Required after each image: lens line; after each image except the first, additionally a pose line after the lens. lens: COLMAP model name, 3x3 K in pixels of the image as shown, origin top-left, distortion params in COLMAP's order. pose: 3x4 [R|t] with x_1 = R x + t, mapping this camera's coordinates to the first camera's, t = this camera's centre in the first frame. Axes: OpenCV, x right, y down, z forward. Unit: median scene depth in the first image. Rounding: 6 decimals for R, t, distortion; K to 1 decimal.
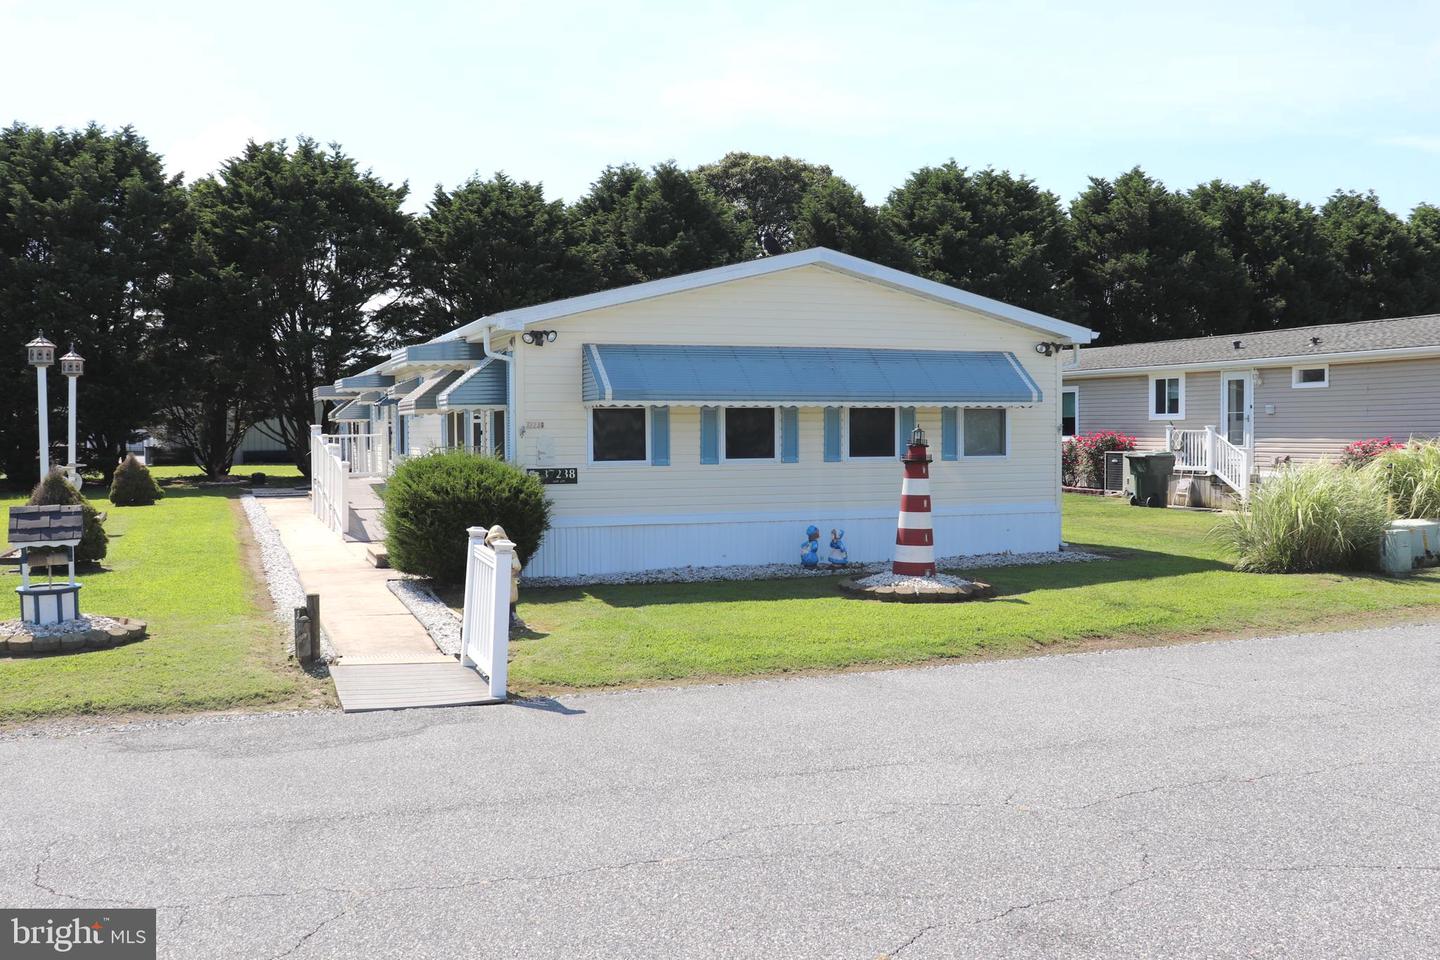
lens RADIAL K [[1345.3, 0, 718.6], [0, 1345.3, 477.5], [0, 0, 1]] dist [-0.152969, 0.204767]
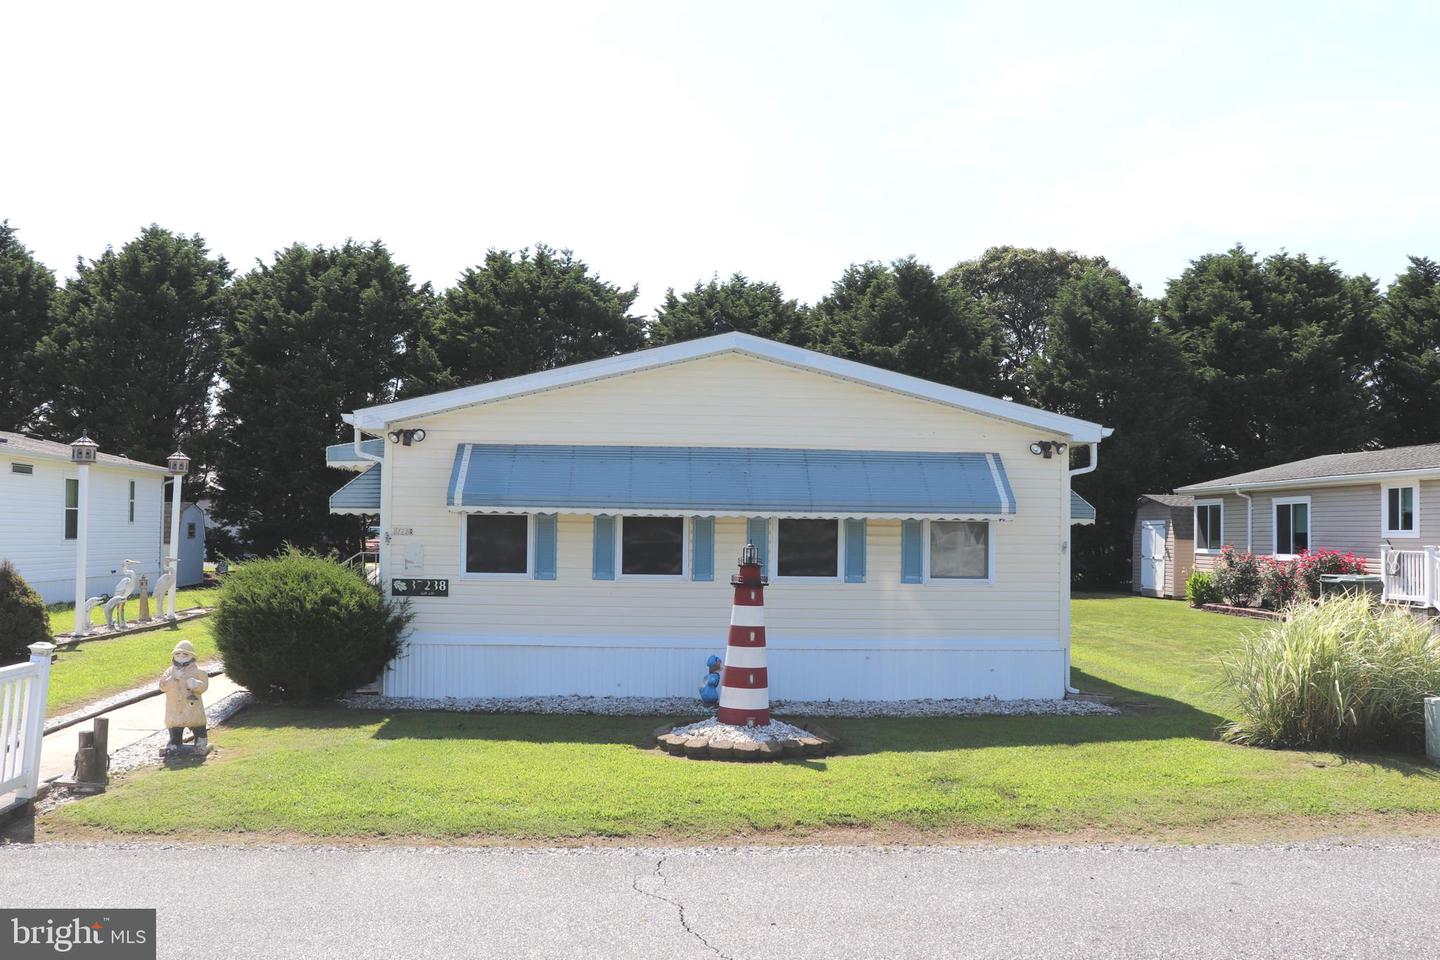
lens RADIAL K [[1345.3, 0, 718.6], [0, 1345.3, 477.5], [0, 0, 1]] dist [-0.152969, 0.204767]
pose [[0.954217, 0.006566, -0.299044, 0.140493], [-0.030216, 0.996761, -0.074530, -0.005789], [0.297586, 0.080154, 0.951324, 0.077341]]
